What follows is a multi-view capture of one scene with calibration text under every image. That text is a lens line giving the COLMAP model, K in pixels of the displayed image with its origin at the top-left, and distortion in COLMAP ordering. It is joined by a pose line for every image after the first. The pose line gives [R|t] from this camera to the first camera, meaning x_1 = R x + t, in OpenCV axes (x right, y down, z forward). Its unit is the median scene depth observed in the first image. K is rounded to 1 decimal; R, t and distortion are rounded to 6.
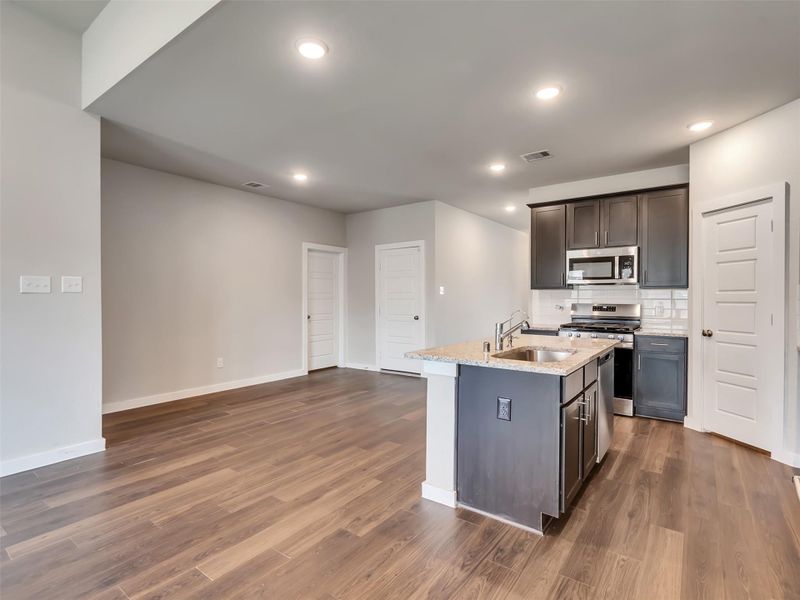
lens RADIAL K [[409.0, 0, 395.0], [0, 409.0, 300.0], [0, 0, 1]] dist [-0.004853, 0.000560]
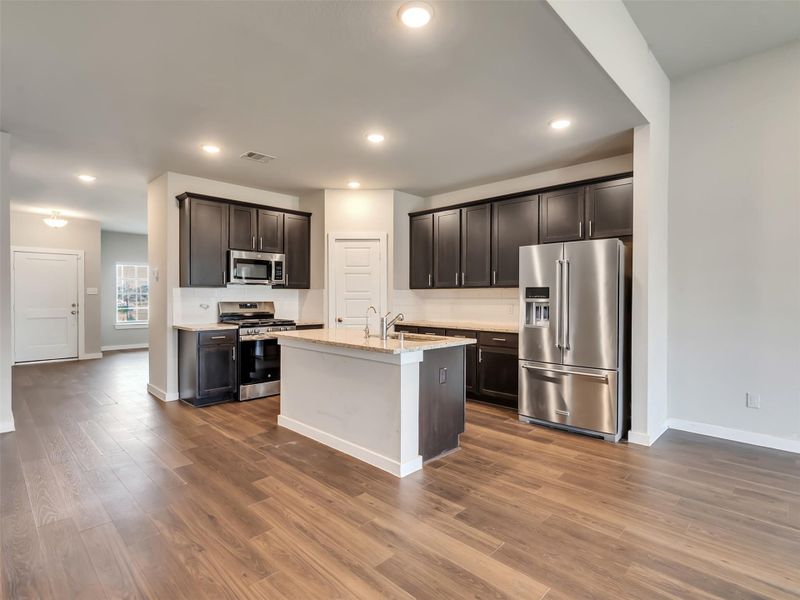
lens RADIAL K [[409.0, 0, 395.0], [0, 409.0, 300.0], [0, 0, 1]] dist [-0.004853, 0.000560]
pose [[0.133909, -0.010731, 0.990936, -0.603936], [0.005689, 0.999933, 0.010060, -0.004633], [-0.990977, 0.004291, 0.133961, 0.512669]]
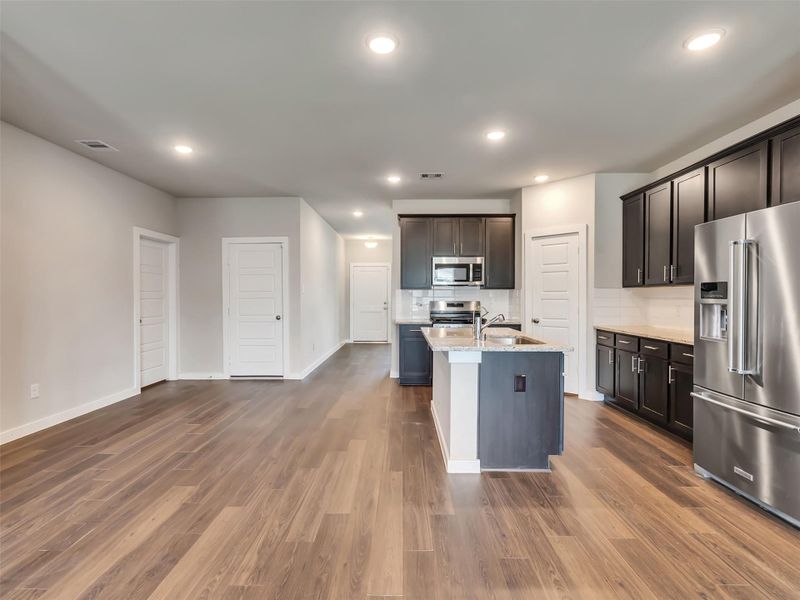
lens RADIAL K [[409.0, 0, 395.0], [0, 409.0, 300.0], [0, 0, 1]] dist [-0.004853, 0.000560]
pose [[0.810566, -0.006968, 0.585606, -0.420481], [0.005157, 0.999975, 0.004760, -0.001201], [-0.585625, -0.000839, 0.810582, 0.101008]]
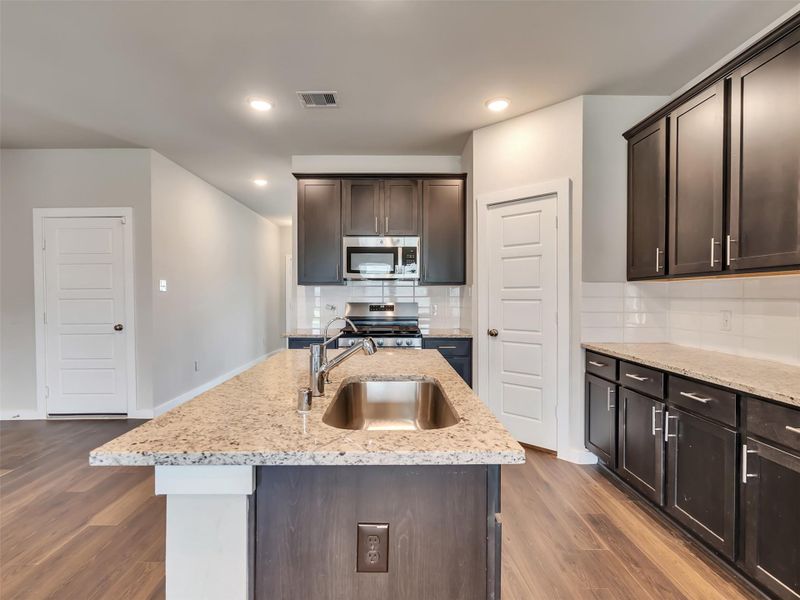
lens RADIAL K [[409.0, 0, 395.0], [0, 409.0, 300.0], [0, 0, 1]] dist [-0.004853, 0.000560]
pose [[0.793572, -0.010012, 0.608395, 0.010936], [0.007231, 0.999949, 0.007023, -0.002061], [-0.608434, -0.001174, 0.793604, 0.335272]]
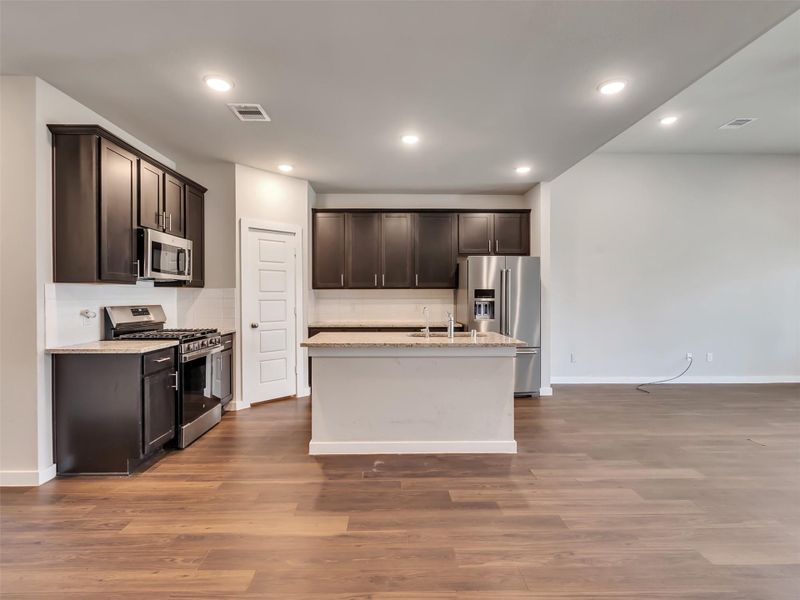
lens RADIAL K [[409.0, 0, 395.0], [0, 409.0, 300.0], [0, 0, 1]] dist [-0.004853, 0.000560]
pose [[-0.617144, -0.009241, 0.786796, -0.414239], [0.005000, 0.999865, 0.015665, -0.011423], [-0.786834, 0.013602, -0.617014, 1.231539]]
